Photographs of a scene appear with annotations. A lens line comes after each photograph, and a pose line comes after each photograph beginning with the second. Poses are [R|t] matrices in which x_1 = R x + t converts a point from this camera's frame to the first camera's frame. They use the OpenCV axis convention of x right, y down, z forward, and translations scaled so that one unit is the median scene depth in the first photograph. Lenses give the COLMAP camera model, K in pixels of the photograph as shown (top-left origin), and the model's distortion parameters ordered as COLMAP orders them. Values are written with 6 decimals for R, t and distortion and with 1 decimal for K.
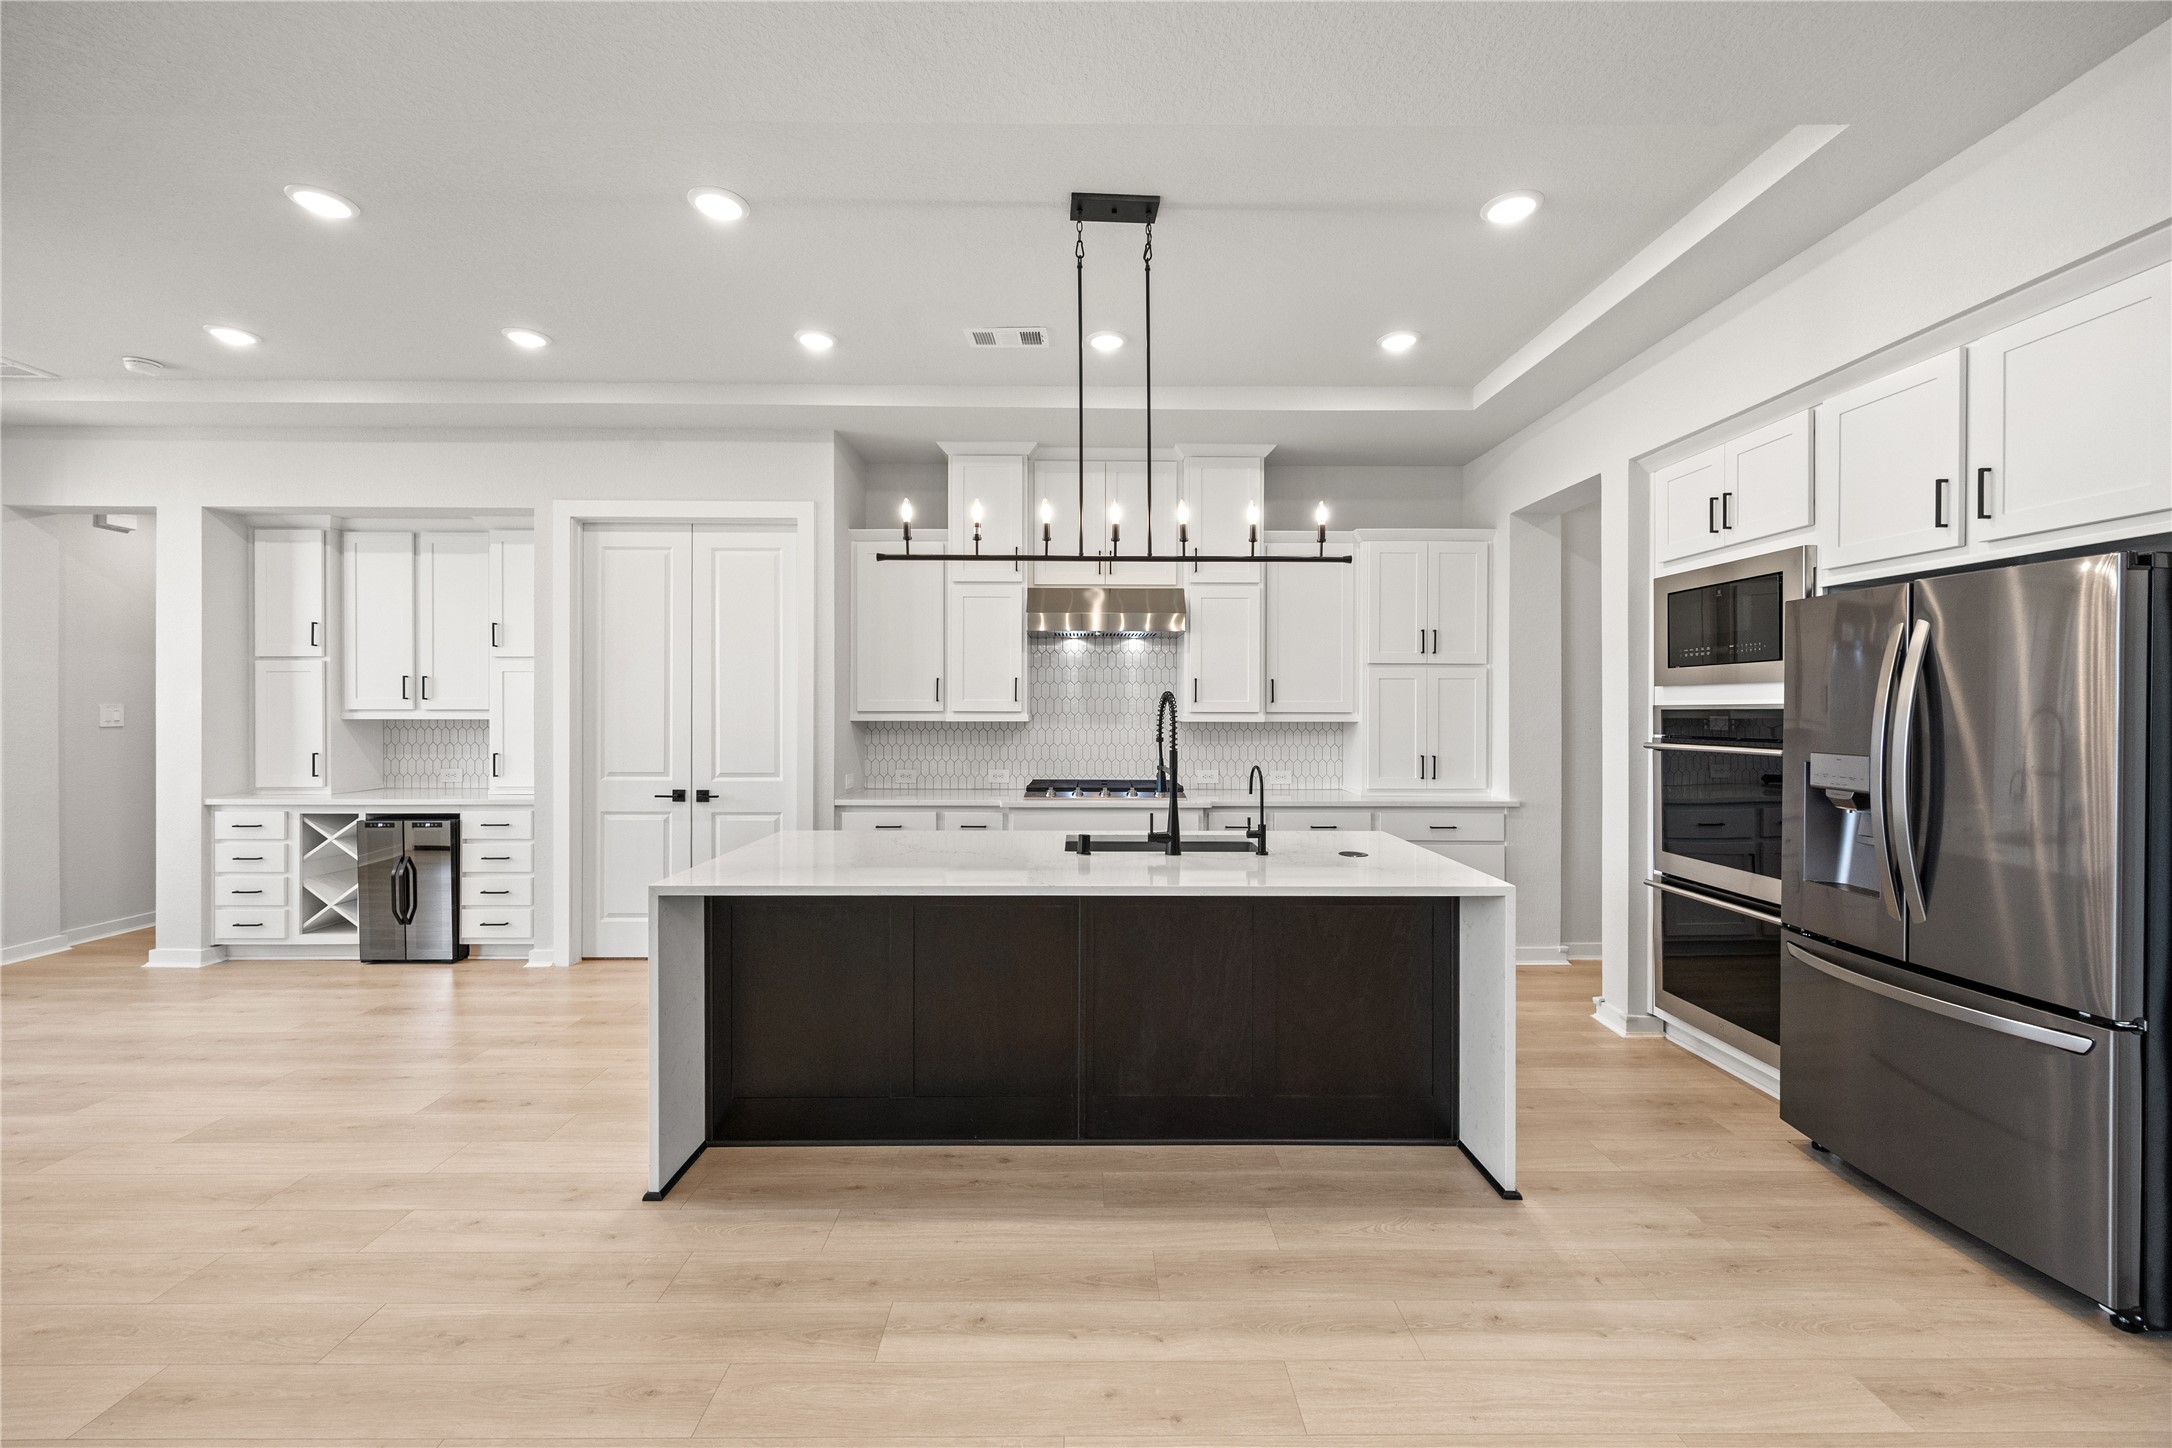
lens RADIAL K [[843.6, 0, 1083.0], [0, 843.6, 718.8], [0, 0, 1]] dist [0.006202, -0.000353]
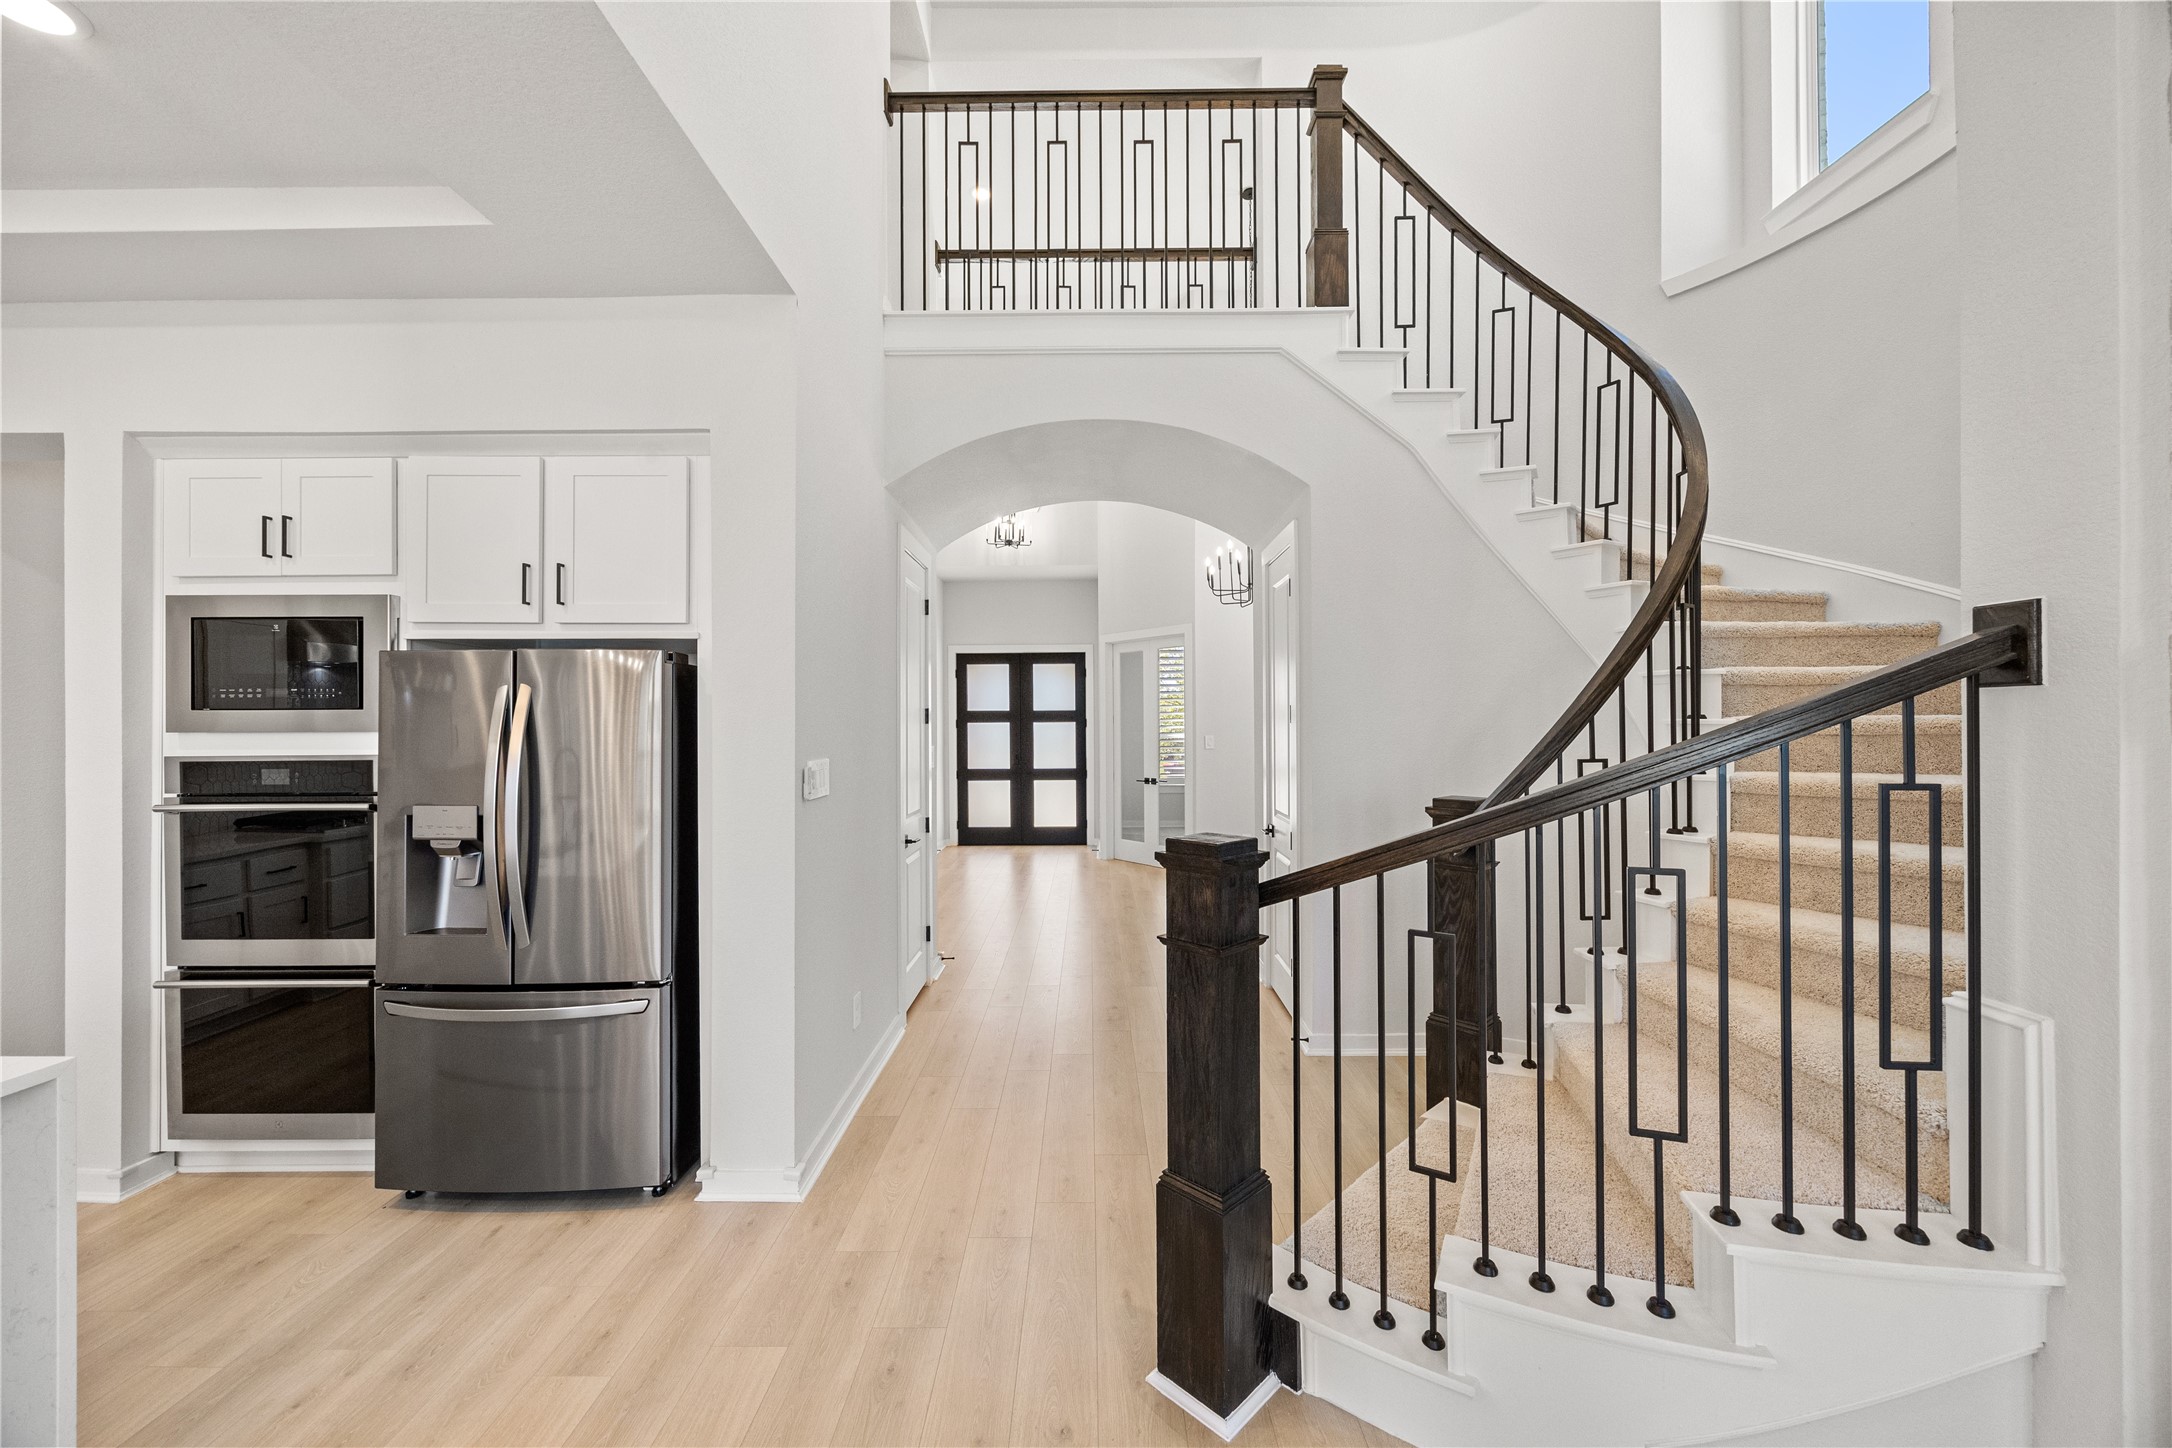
lens RADIAL K [[843.6, 0, 1066.6], [0, 843.6, 730.3], [0, 0, 1]] dist [0.006202, -0.000353]
pose [[0.030174, -0.006380, 0.999524, -0.085873], [0.018895, 0.999805, 0.005811, -0.029205], [-0.999366, 0.018711, 0.030288, 0.143784]]
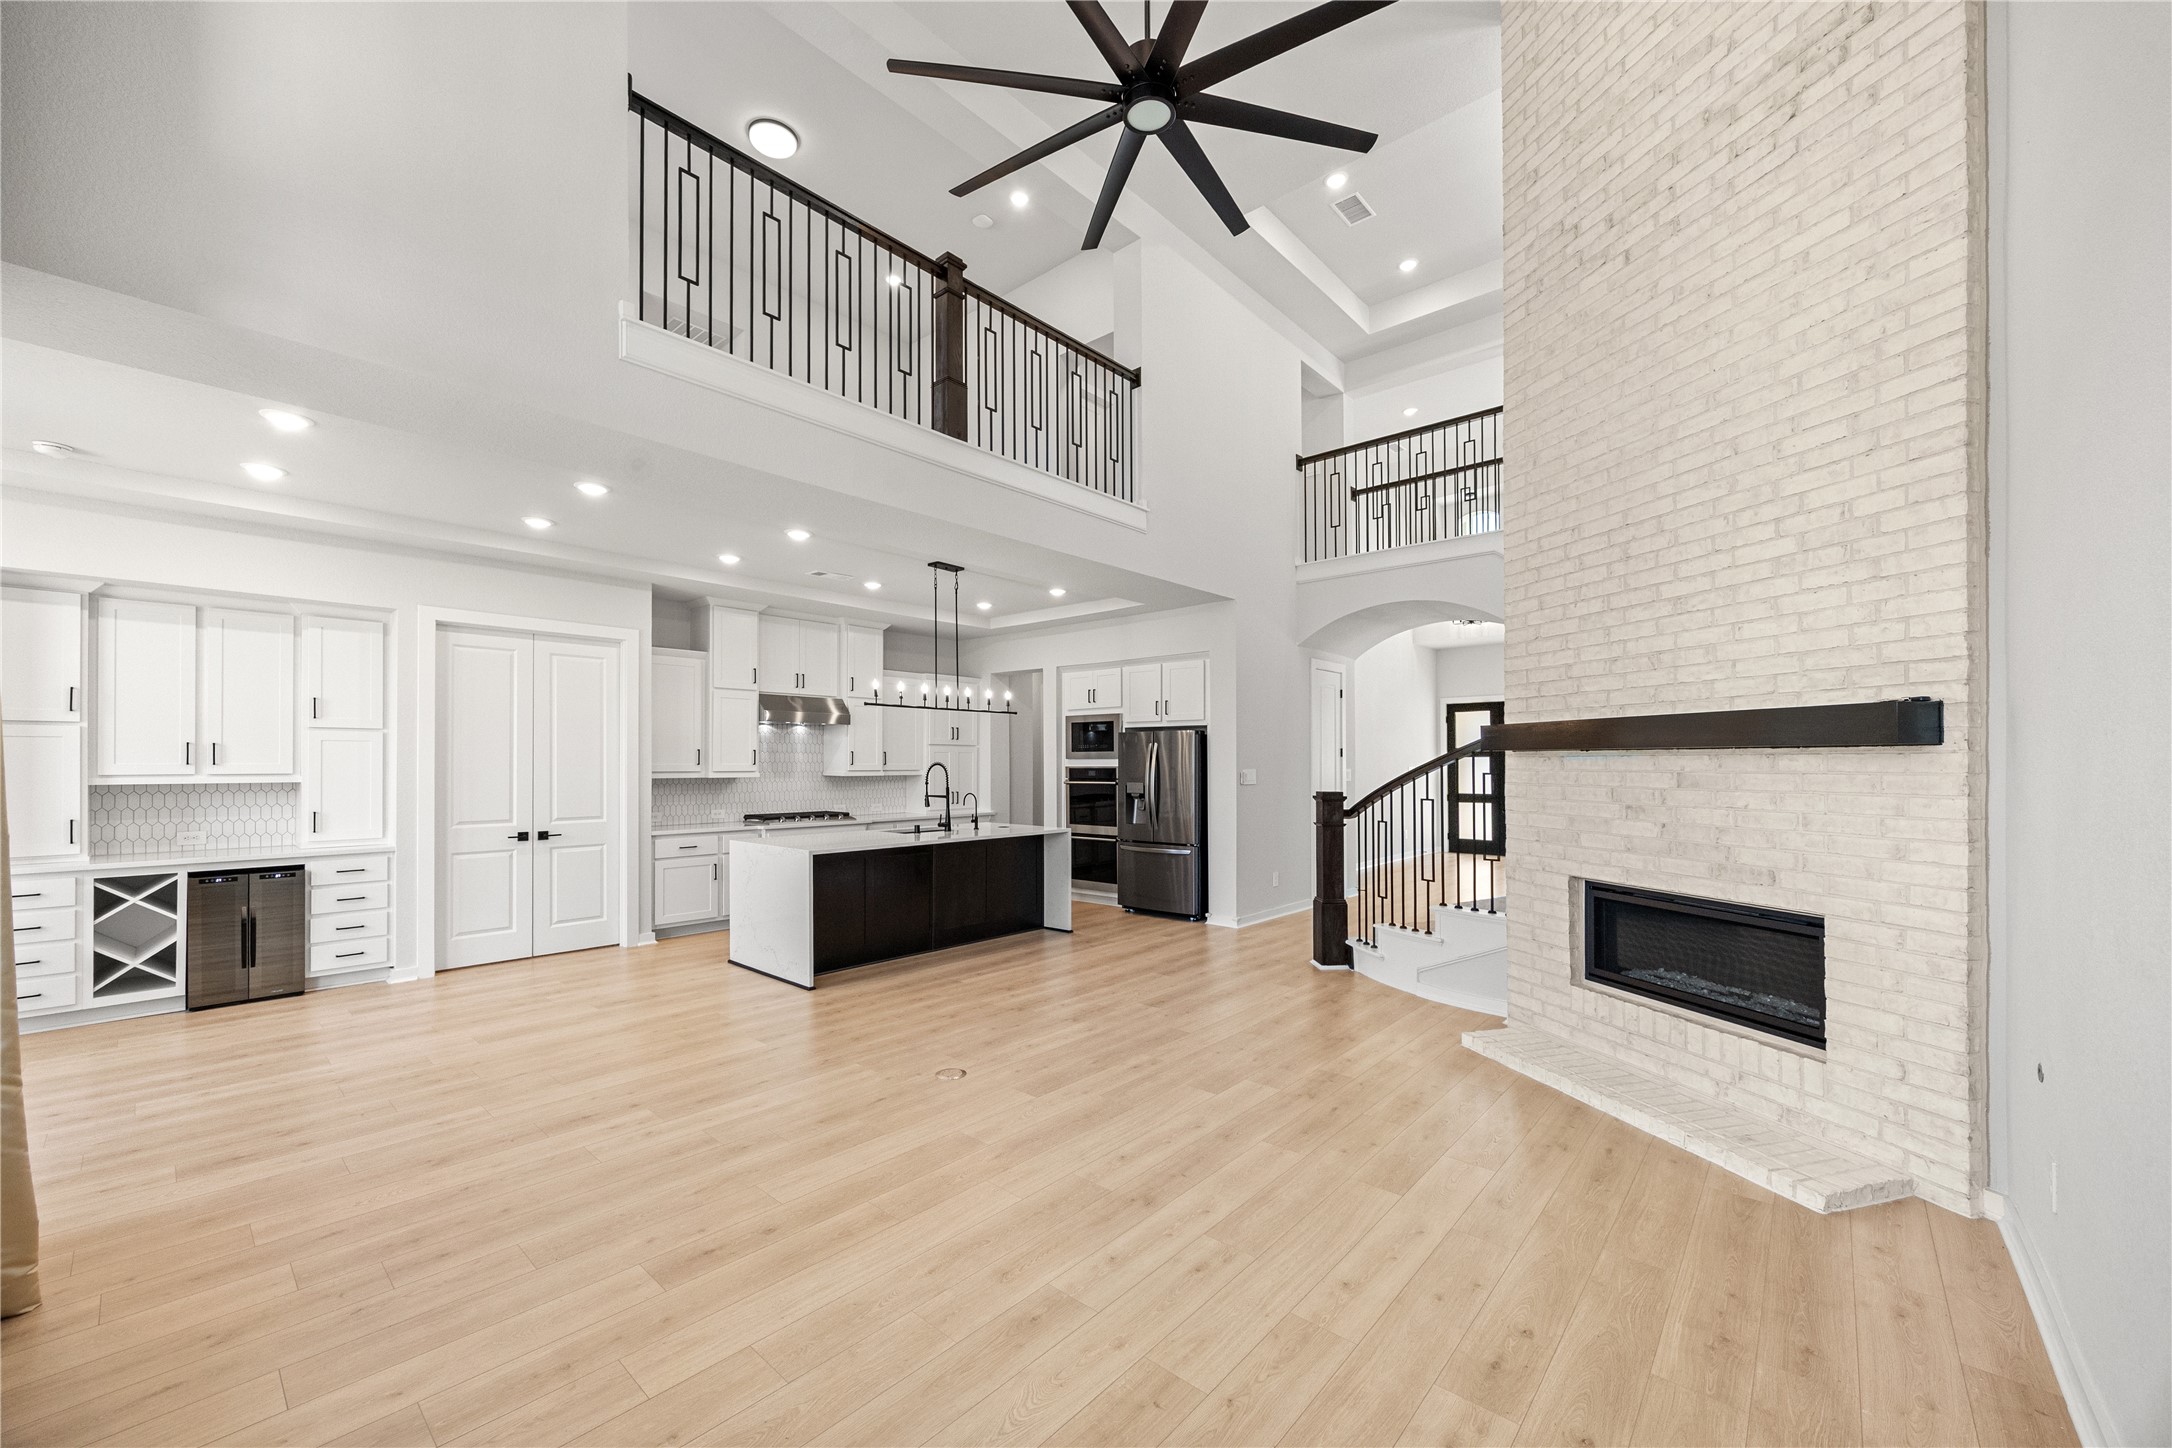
lens RADIAL K [[843.6, 0, 1060.0], [0, 843.6, 757.6], [0, 0, 1]] dist [0.006202, -0.000353]
pose [[0.688533, 0.002828, 0.725199, -1.142868], [0.010545, 0.999848, -0.013911, -0.007686], [-0.725128, 0.017226, 0.688399, -0.702749]]
